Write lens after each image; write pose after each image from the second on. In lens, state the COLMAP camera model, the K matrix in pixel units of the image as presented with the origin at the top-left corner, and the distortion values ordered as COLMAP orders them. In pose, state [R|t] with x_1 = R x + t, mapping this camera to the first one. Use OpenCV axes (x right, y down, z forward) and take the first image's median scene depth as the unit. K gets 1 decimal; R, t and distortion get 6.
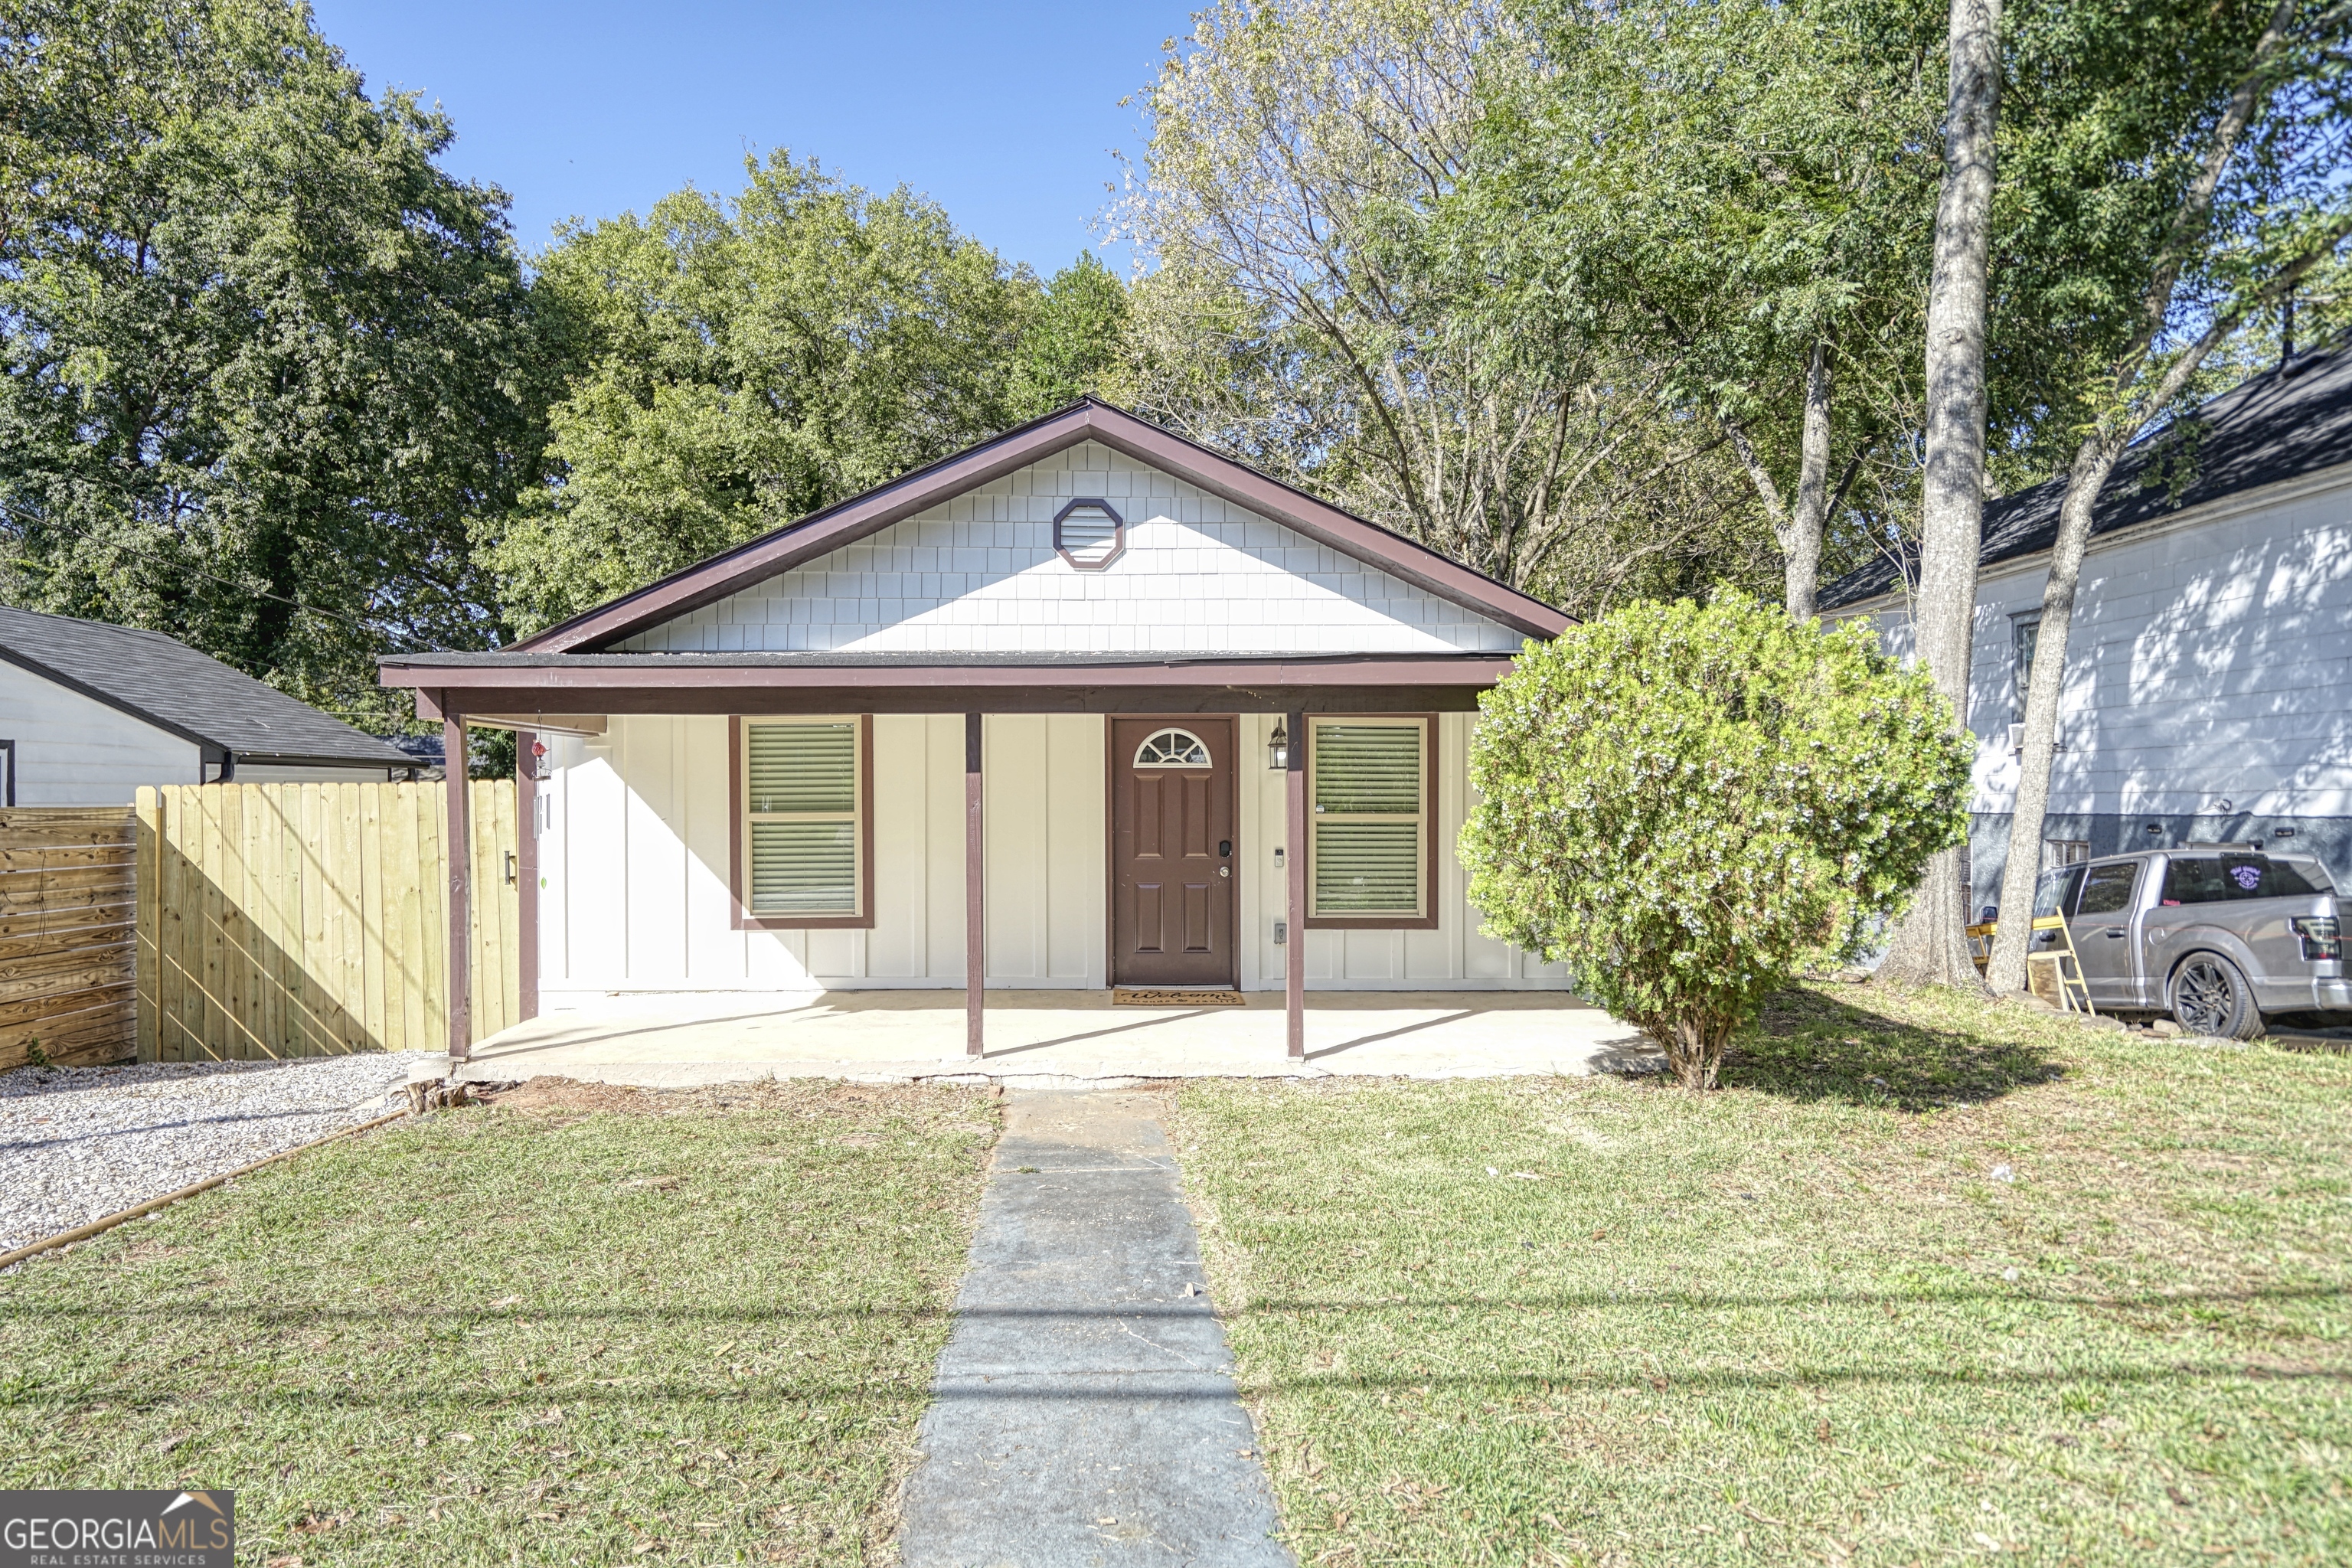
lens RADIAL K [[1335.2, 0, 1176.0], [0, 1335.2, 784.0], [0, 0, 1]] dist [-0.047029, 0.052090]
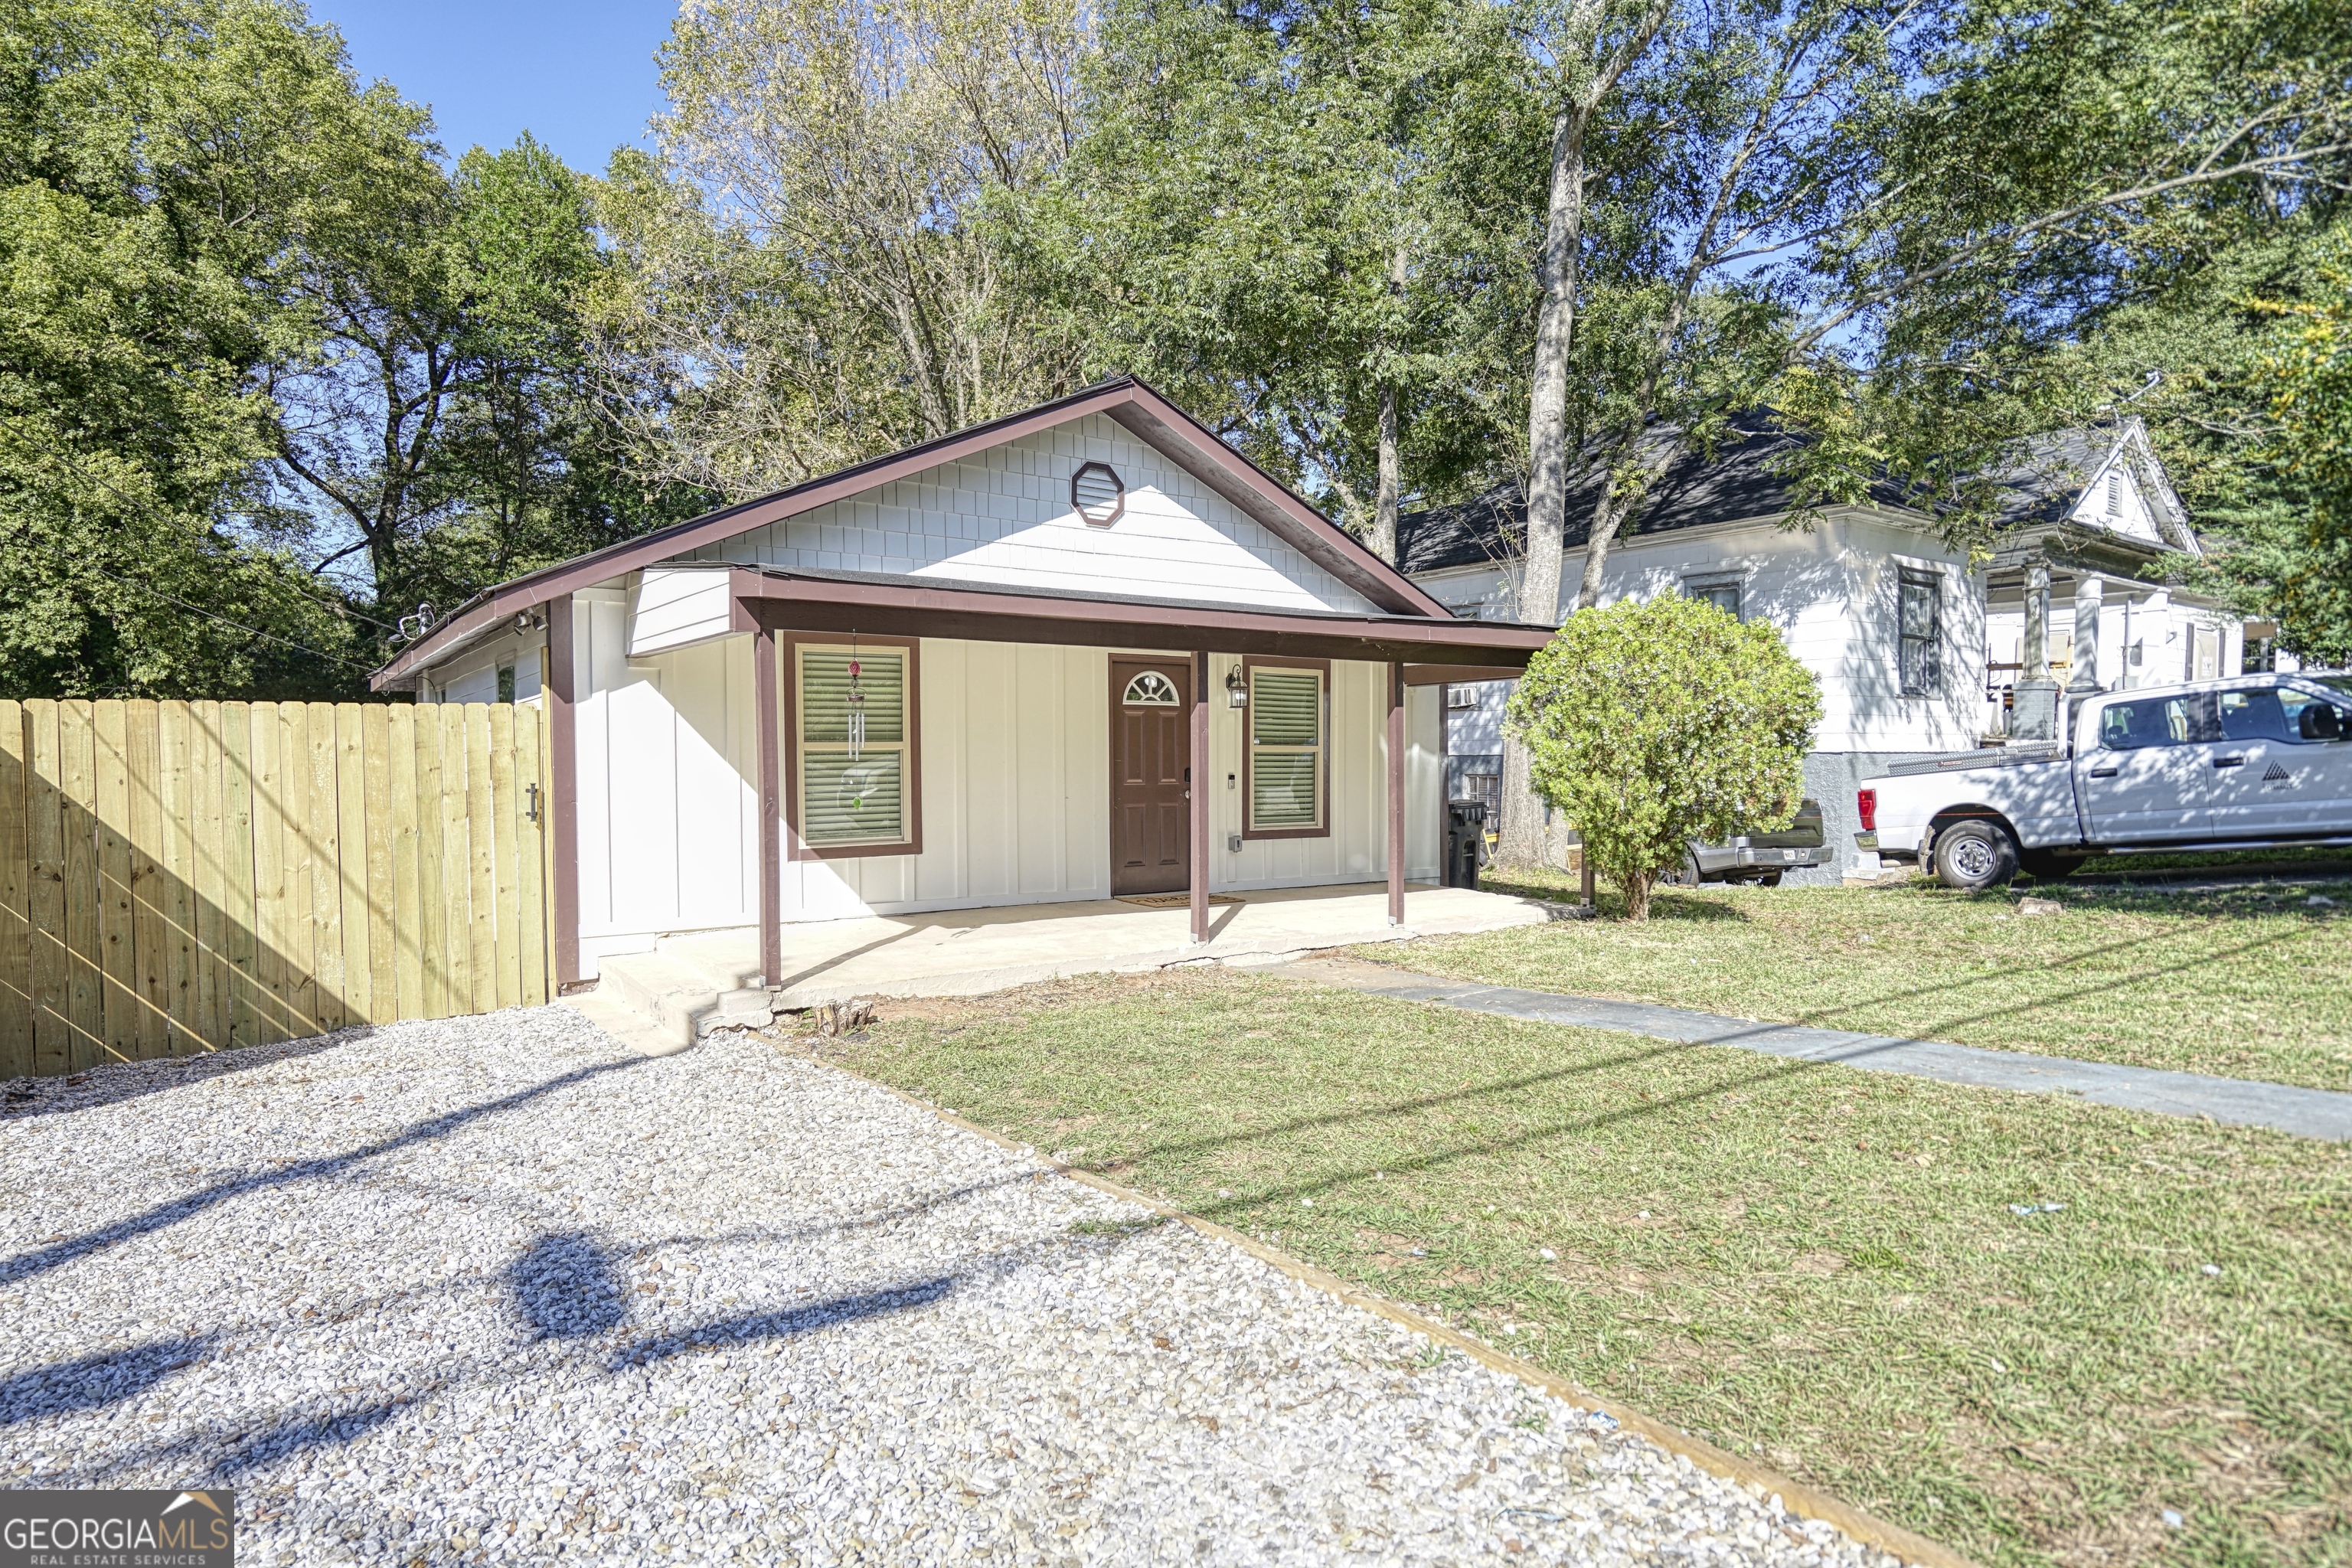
lens RADIAL K [[1335.2, 0, 1176.0], [0, 1335.2, 784.0], [0, 0, 1]] dist [-0.047029, 0.052090]
pose [[0.829562, -0.011839, 0.558289, -0.637028], [-0.005362, 0.999560, 0.029165, 0.022479], [-0.558389, -0.027188, 0.829134, 0.028158]]
